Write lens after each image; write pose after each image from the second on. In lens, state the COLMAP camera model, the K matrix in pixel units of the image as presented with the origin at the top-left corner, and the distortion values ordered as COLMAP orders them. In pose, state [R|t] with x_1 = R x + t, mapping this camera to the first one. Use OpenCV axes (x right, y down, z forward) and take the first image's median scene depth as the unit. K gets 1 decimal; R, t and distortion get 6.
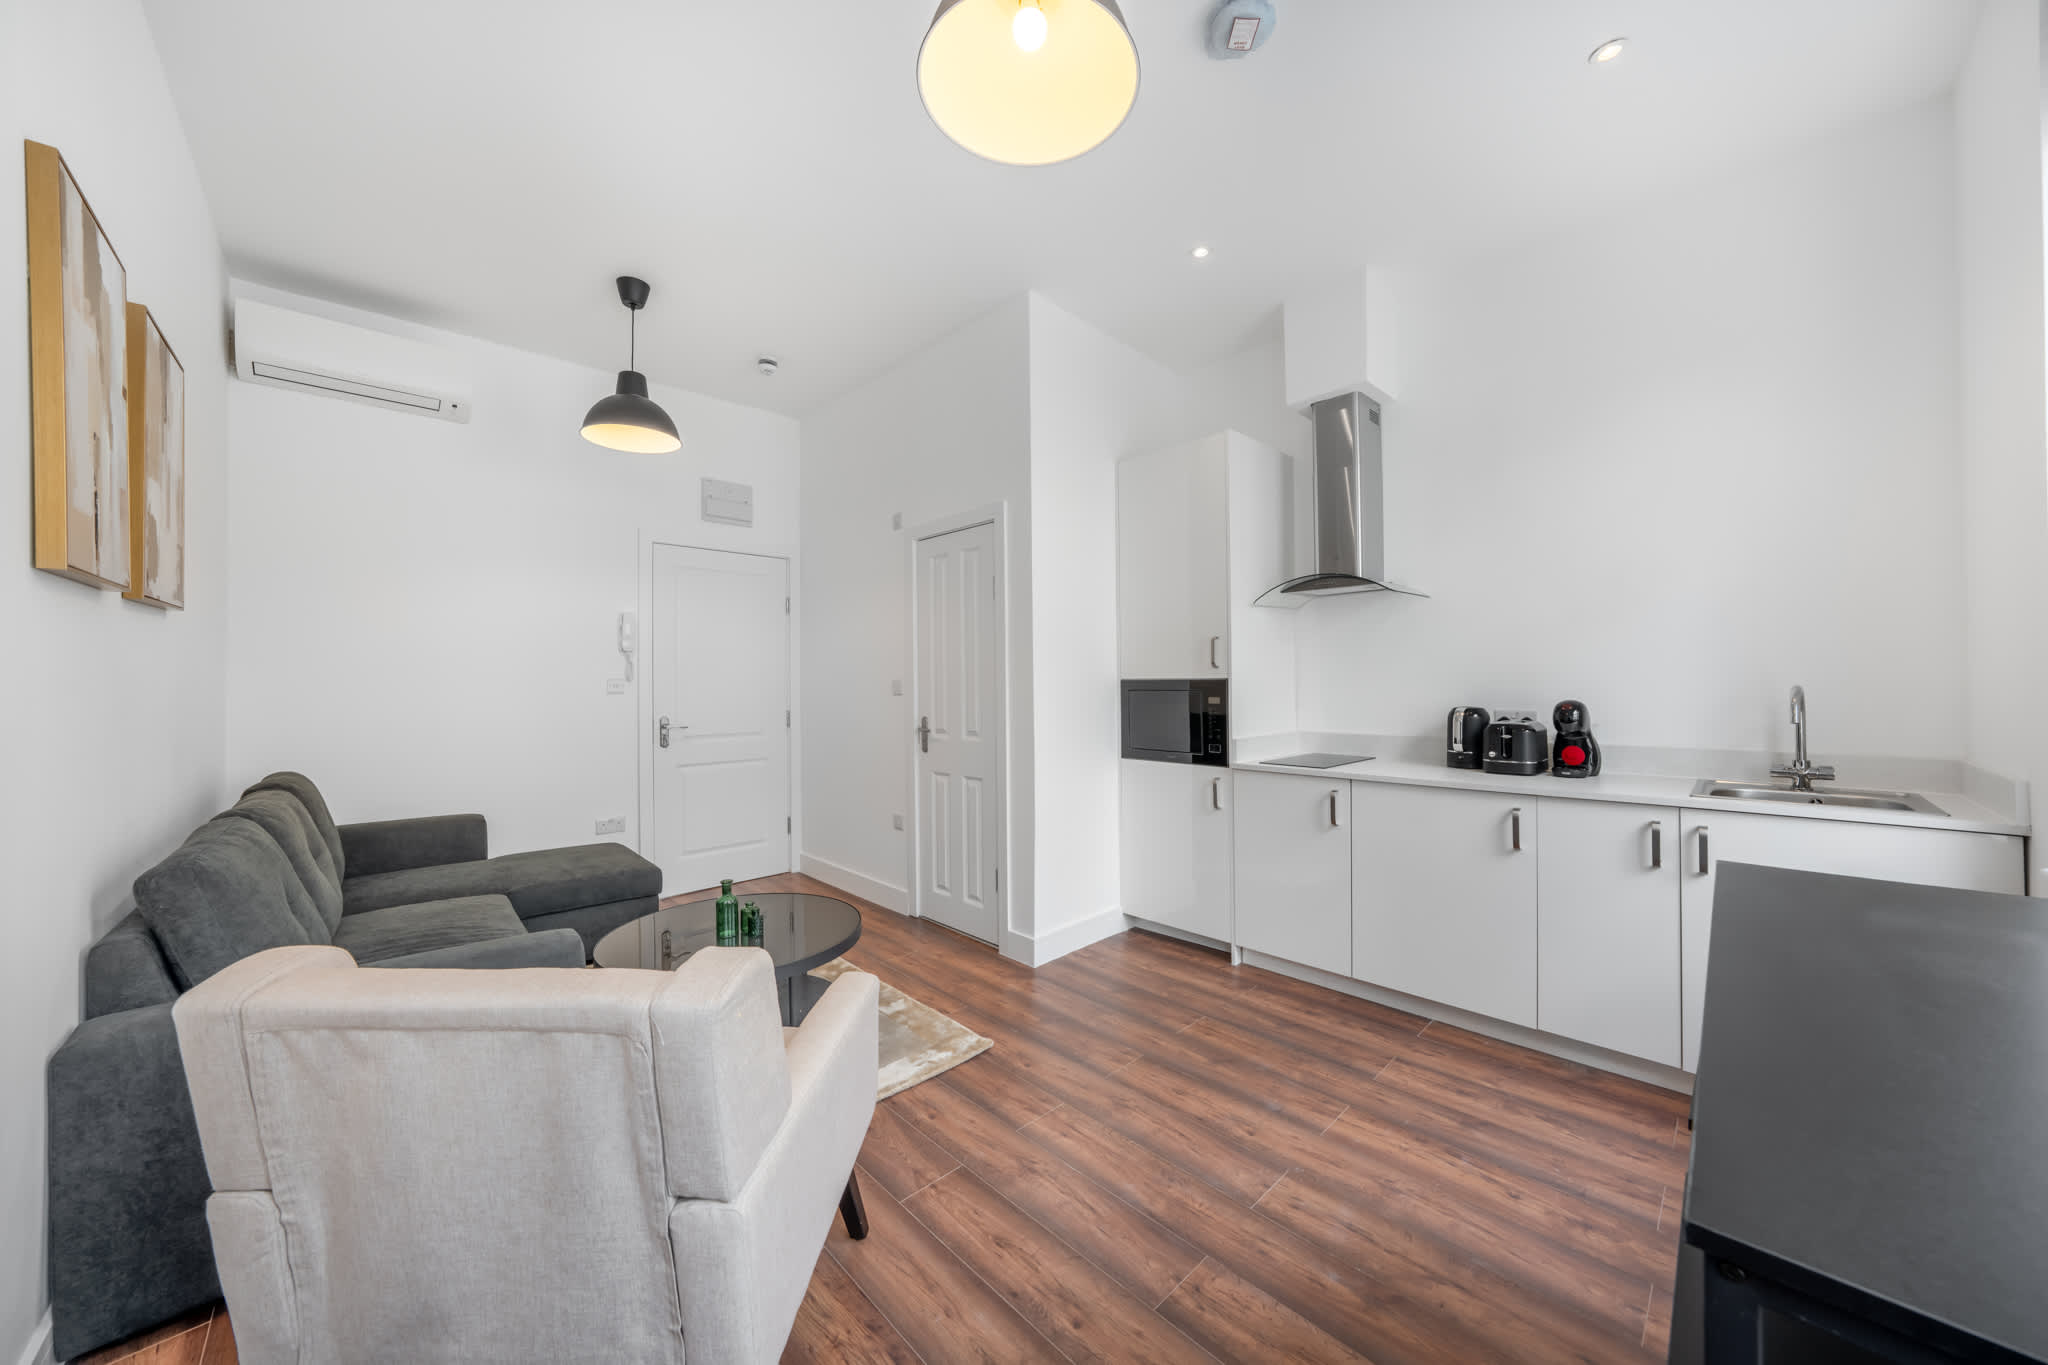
lens RADIAL K [[712.1, 0, 1036.4], [0, 712.1, 683.4], [0, 0, 1]] dist [-0.013029, 0.000257]
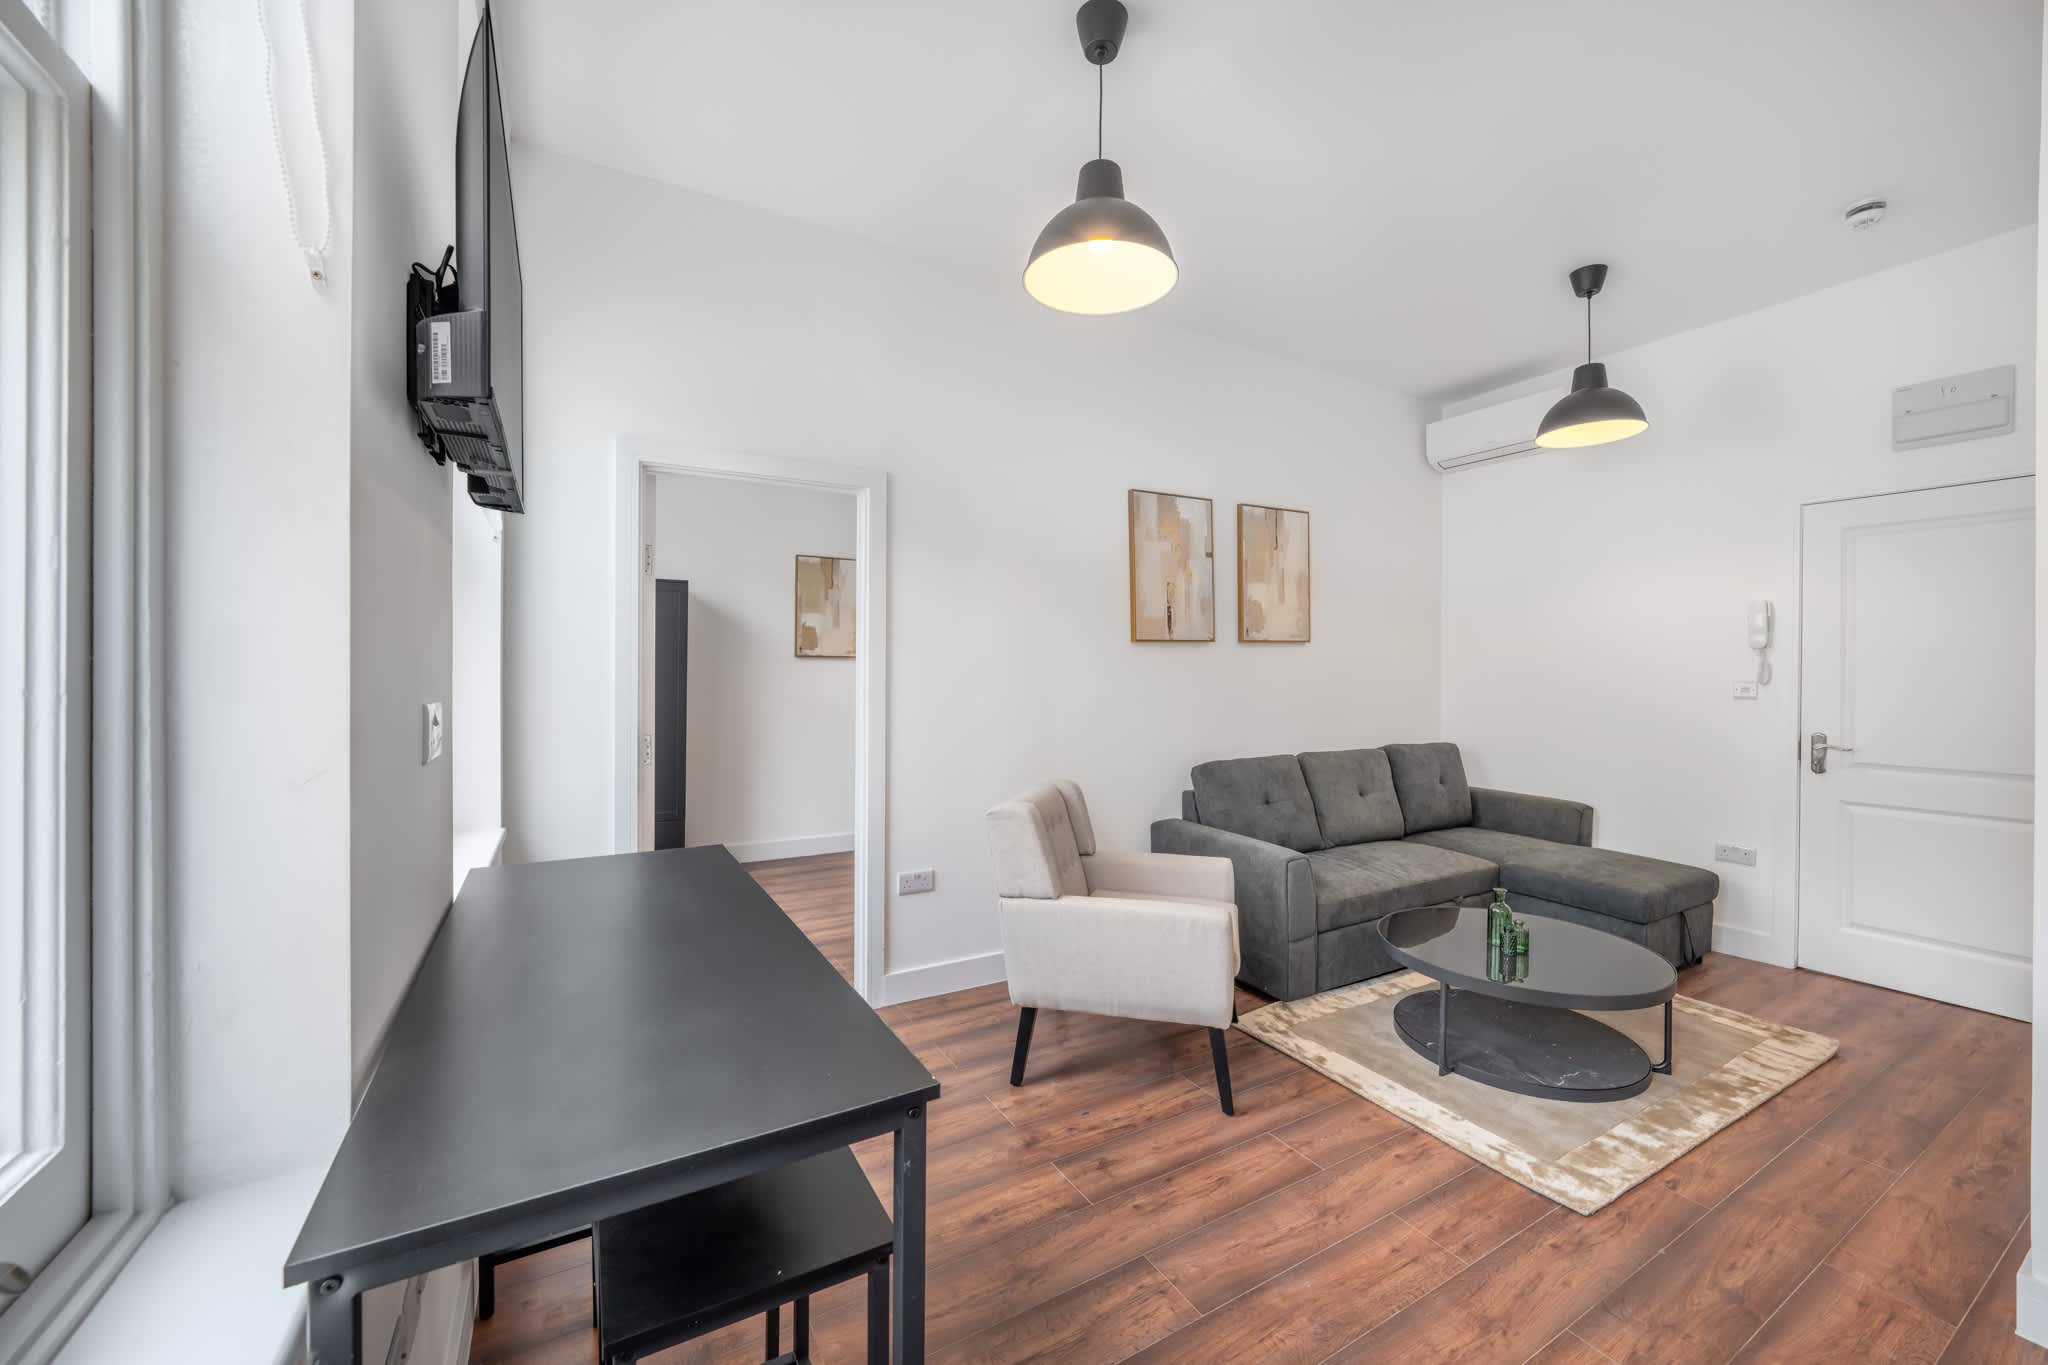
lens RADIAL K [[803.8, 0, 1020.6], [0, 803.8, 675.6], [0, 0, 1]] dist [0.000839, 0.000038]
pose [[-0.252493, 0.013820, -0.967500, 0.974273], [-0.007265, 0.999843, 0.016178, -0.038607], [0.967571, 0.011114, -0.252353, 0.755586]]
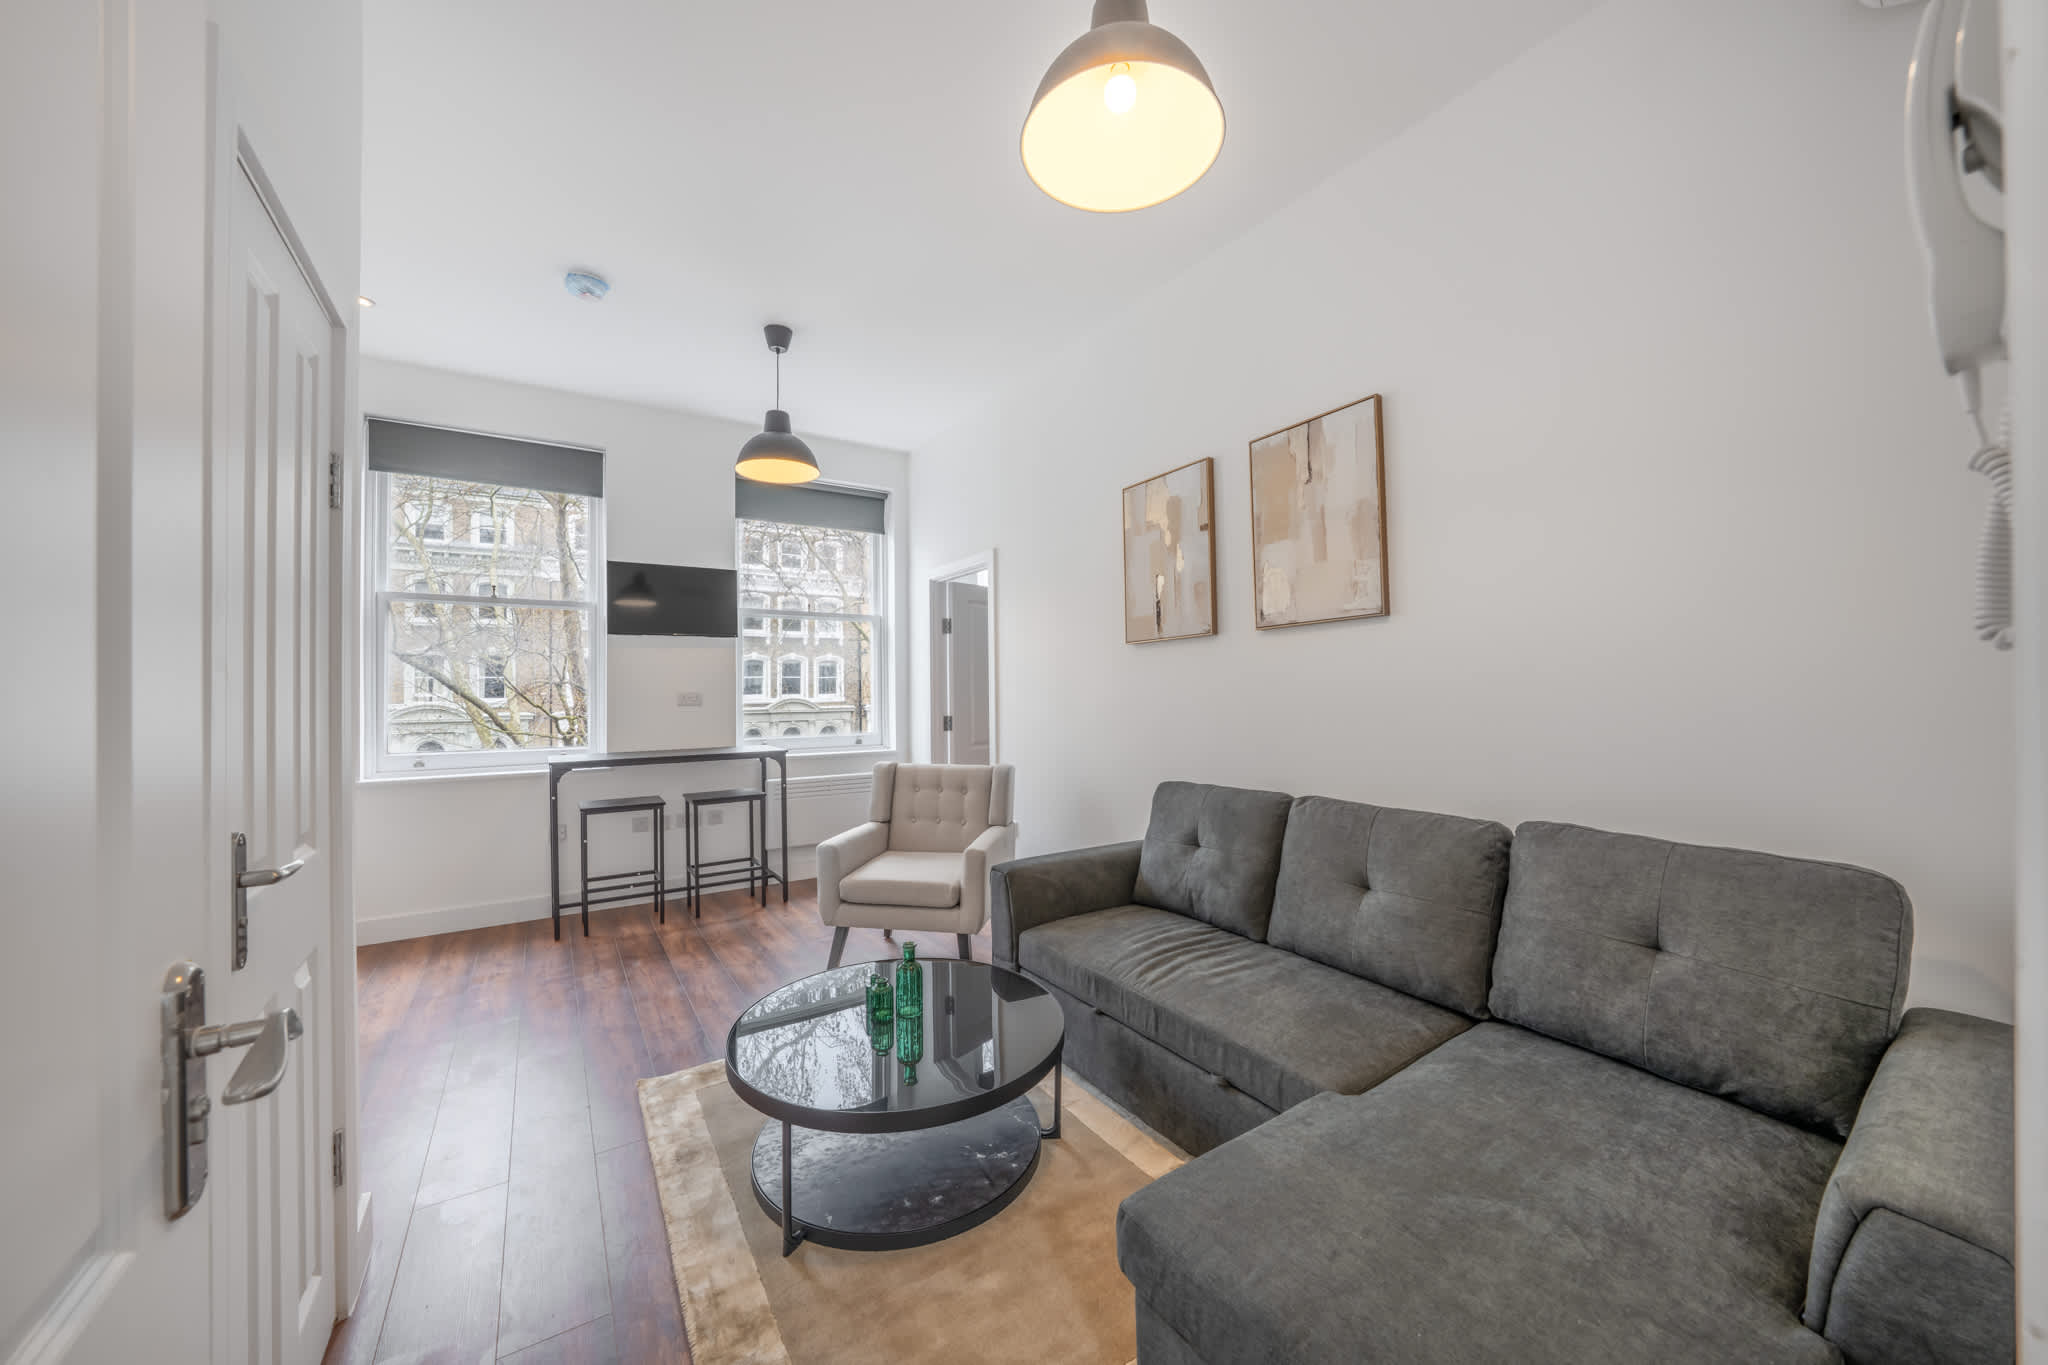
lens RADIAL K [[712.1, 0, 1012.7], [0, 712.1, 686.6], [0, 0, 1]] dist [-0.013029, 0.000257]
pose [[-0.979455, 0.020346, 0.200633, -0.849363], [0.020413, 0.999790, -0.001735, 0.000870], [-0.200626, 0.002396, -0.979665, 2.082474]]
